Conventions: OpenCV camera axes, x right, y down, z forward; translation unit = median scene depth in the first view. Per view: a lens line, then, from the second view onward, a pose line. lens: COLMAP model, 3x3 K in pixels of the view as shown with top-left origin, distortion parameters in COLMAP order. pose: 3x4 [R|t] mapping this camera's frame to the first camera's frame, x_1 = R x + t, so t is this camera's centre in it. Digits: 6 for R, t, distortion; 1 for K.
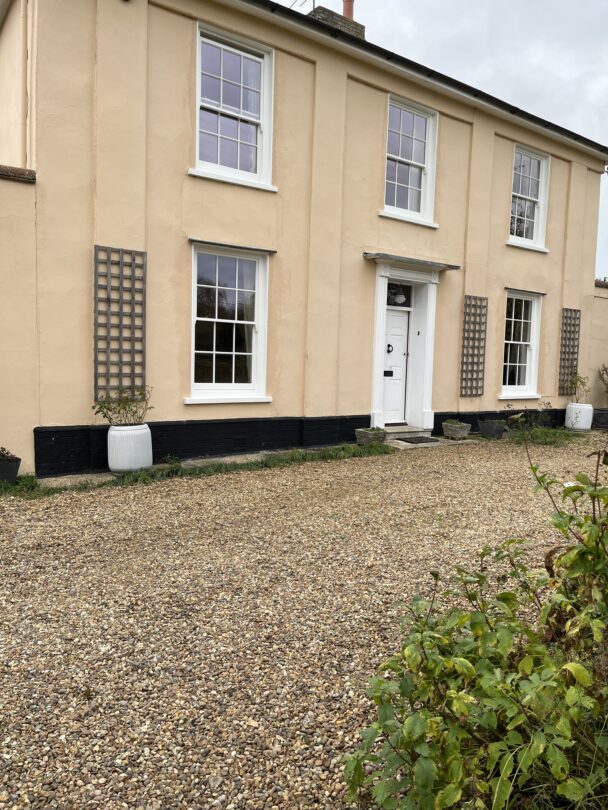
lens RADIAL K [[611.2, 0, 306.9], [0, 611.2, 408.6], [0, 0, 1]] dist [0.034936, -0.023819]
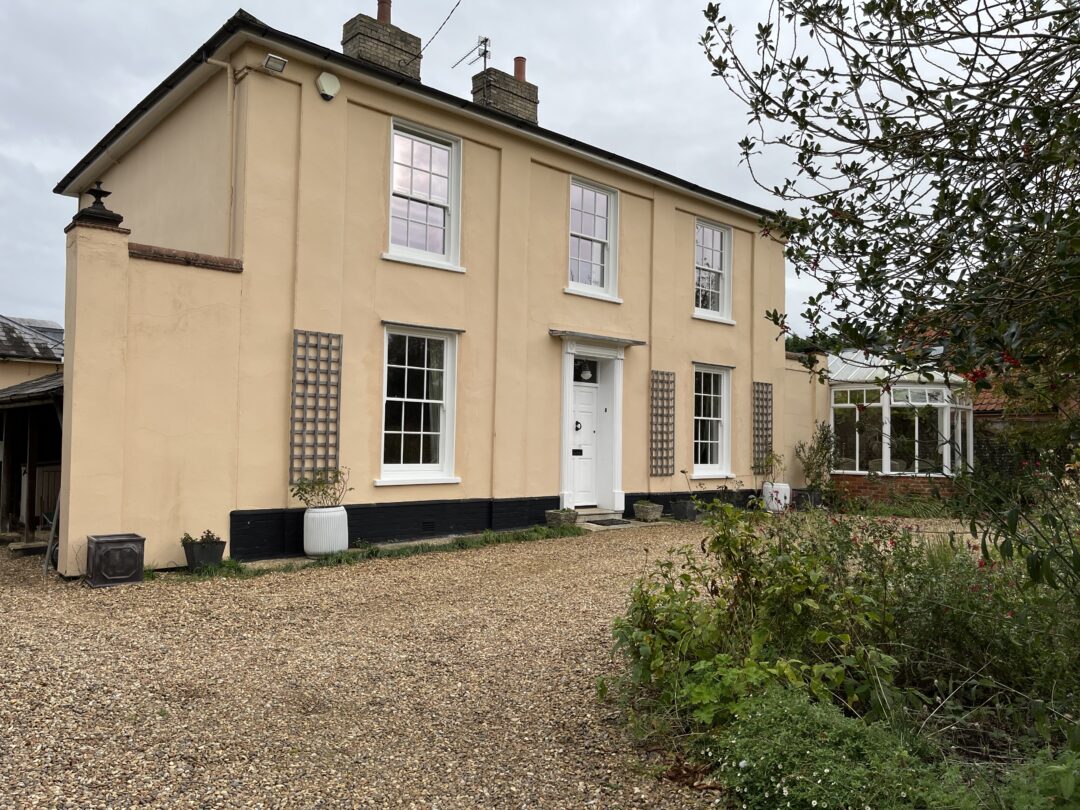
lens RADIAL K [[815.0, 0, 536.3], [0, 815.0, 405.2], [0, 0, 1]] dist [0.034936, -0.023819]
pose [[0.993952, -0.004526, 0.109718, -0.079322], [0.017402, 0.993017, -0.116685, 0.019006], [-0.108423, 0.117889, 0.987090, -0.297166]]
